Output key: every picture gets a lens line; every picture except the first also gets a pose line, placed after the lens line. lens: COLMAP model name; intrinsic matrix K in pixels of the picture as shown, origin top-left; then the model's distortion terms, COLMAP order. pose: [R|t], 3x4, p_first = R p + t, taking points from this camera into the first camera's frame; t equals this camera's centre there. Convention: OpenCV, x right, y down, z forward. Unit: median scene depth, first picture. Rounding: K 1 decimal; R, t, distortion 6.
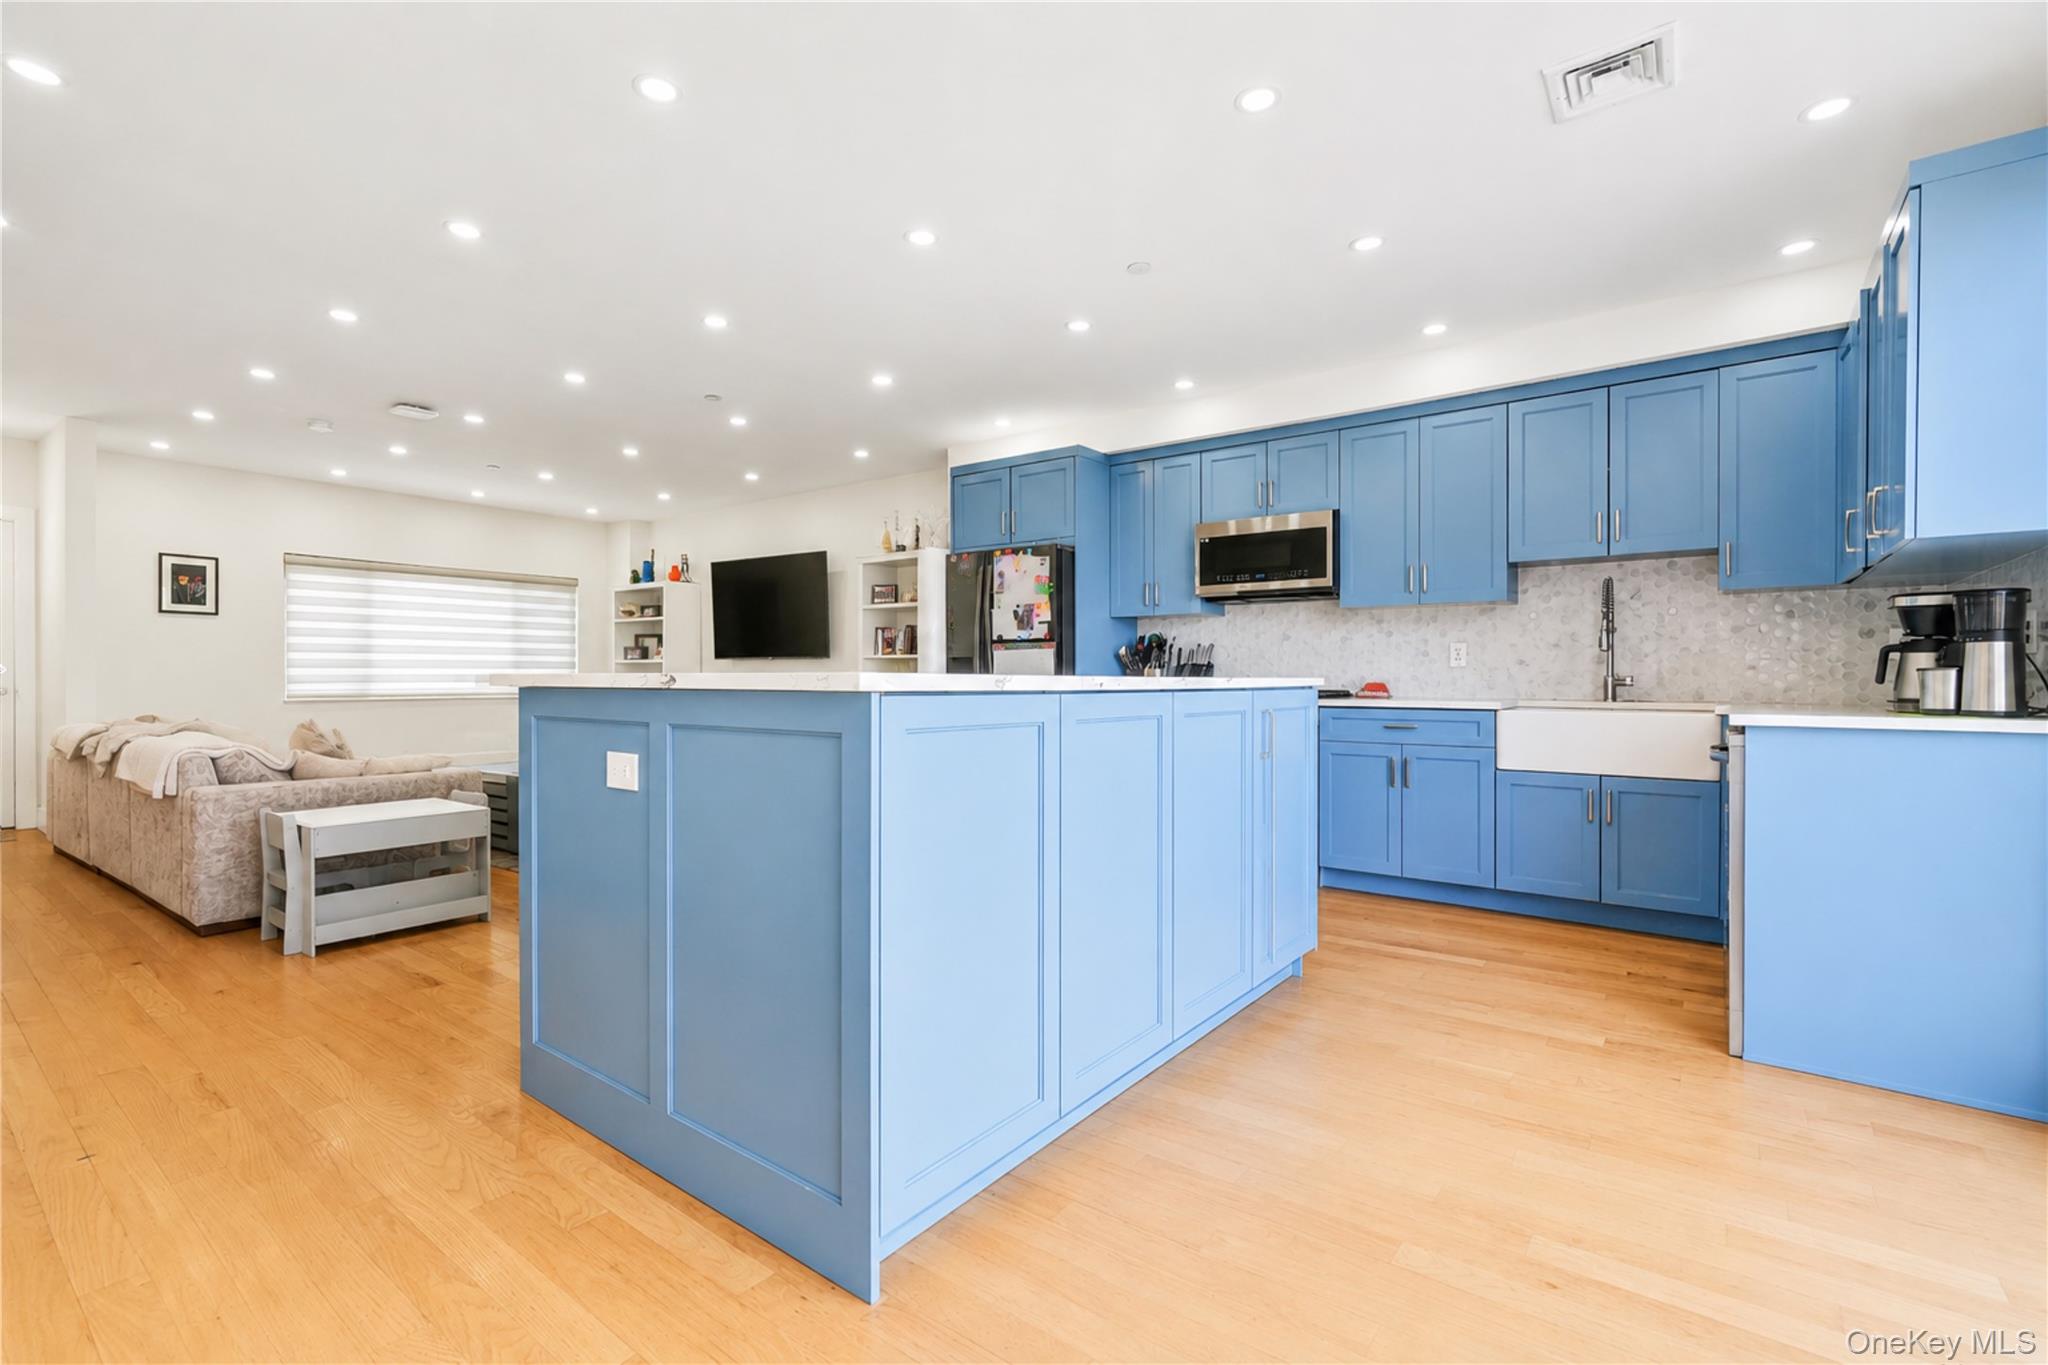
lens RADIAL K [[907.1, 0, 1024.0], [0, 907.1, 682.5], [0, 0, 1]] dist [0.001007, 0.000165]
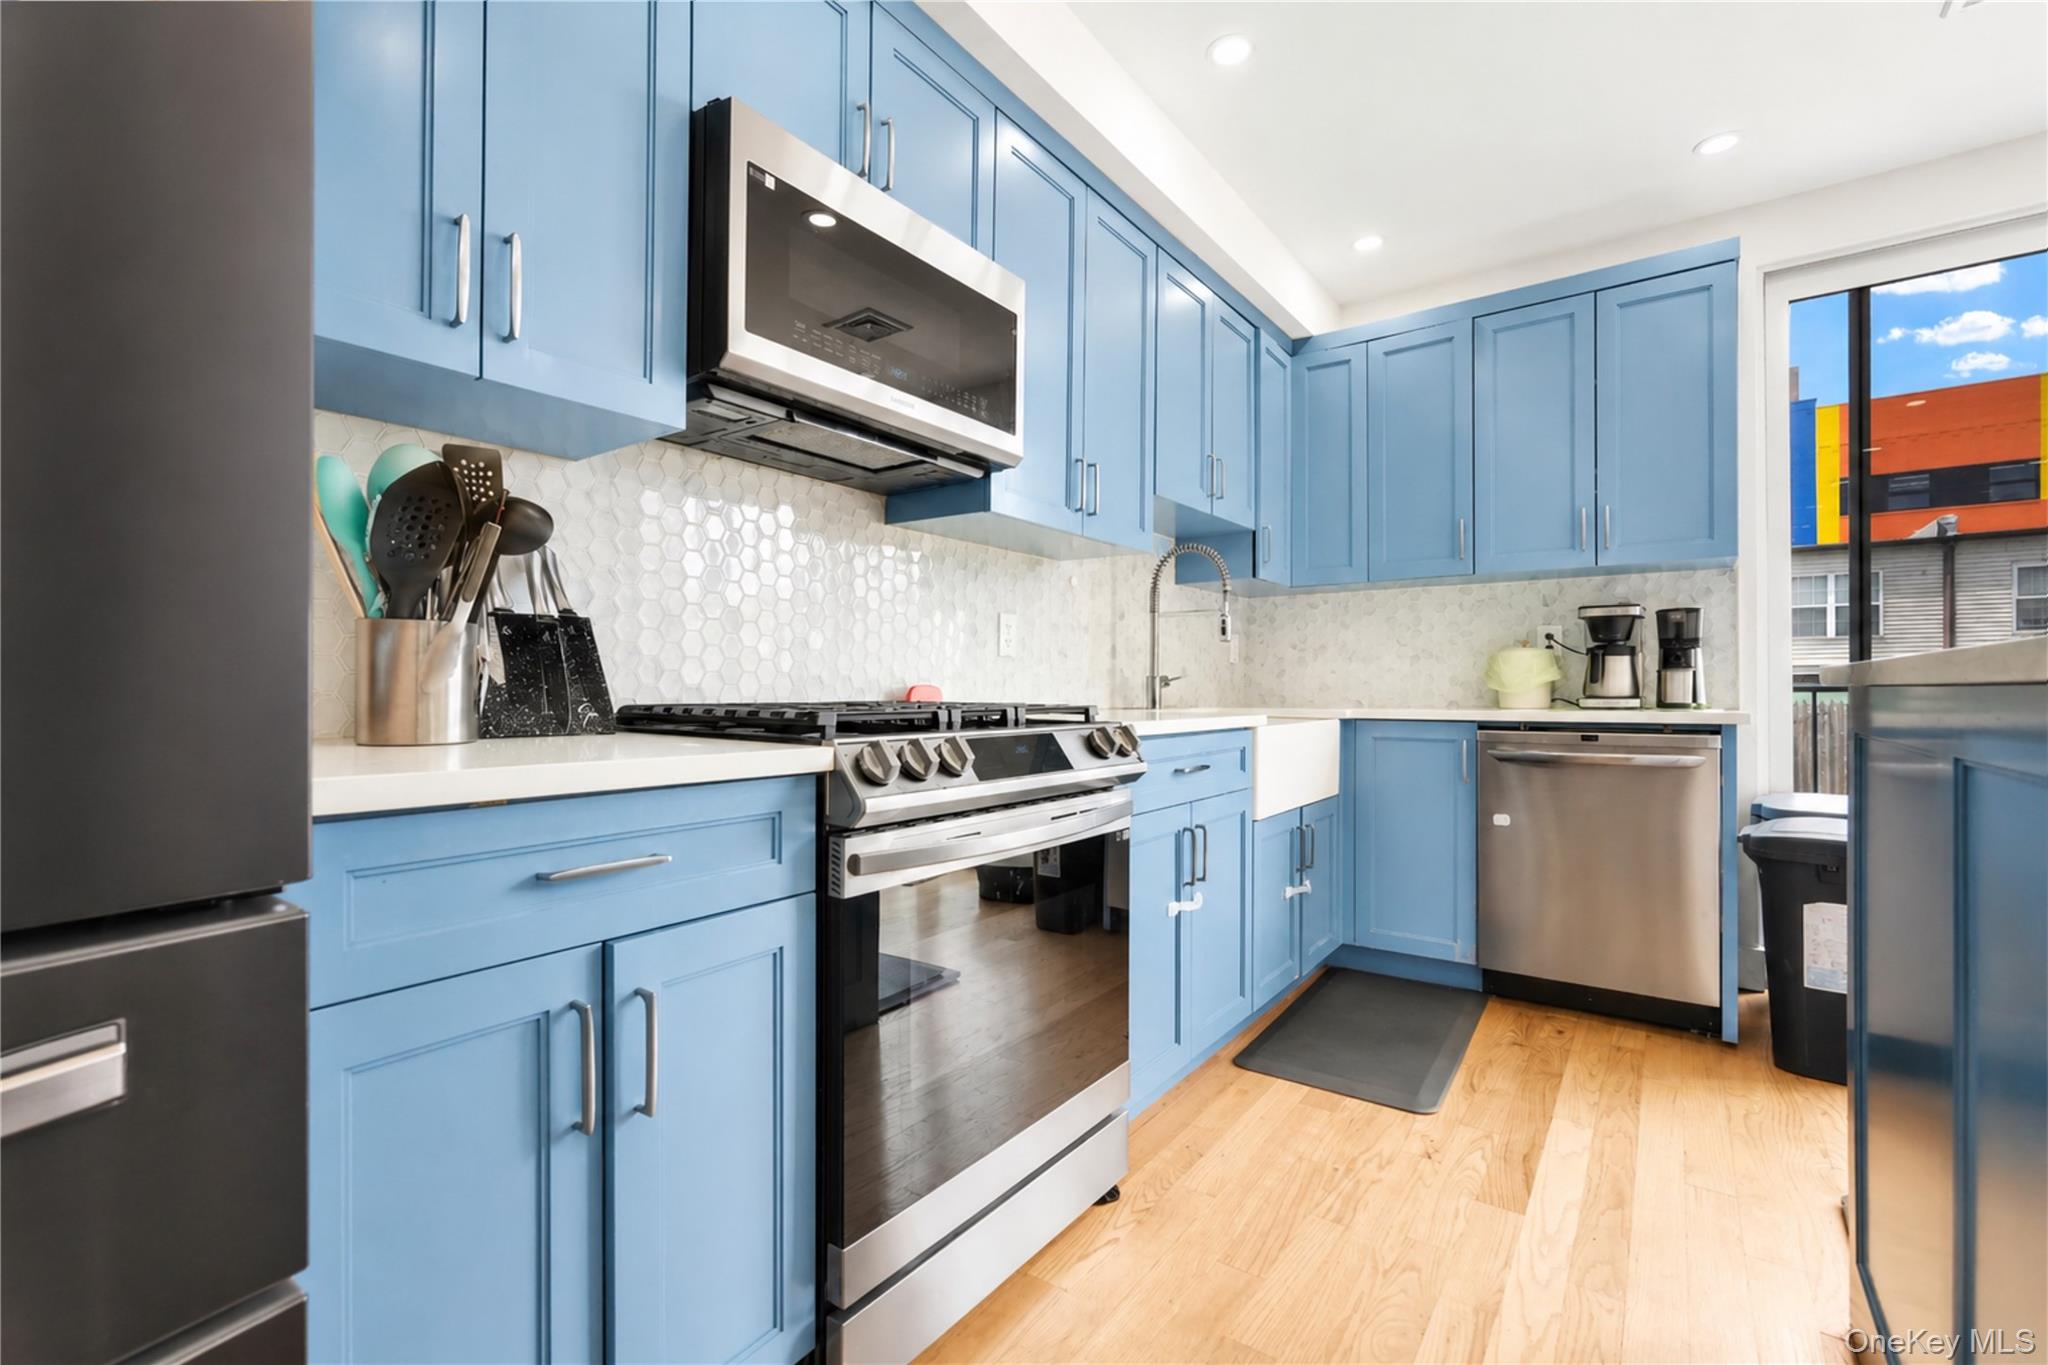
lens RADIAL K [[907.1, 0, 1024.0], [0, 907.1, 682.5], [0, 0, 1]] dist [0.001007, 0.000165]
pose [[-0.022020, 0.003247, 0.999752, -0.076905], [0.002247, 0.999992, -0.003198, 0.000902], [-0.999755, 0.002176, -0.022027, 0.847079]]
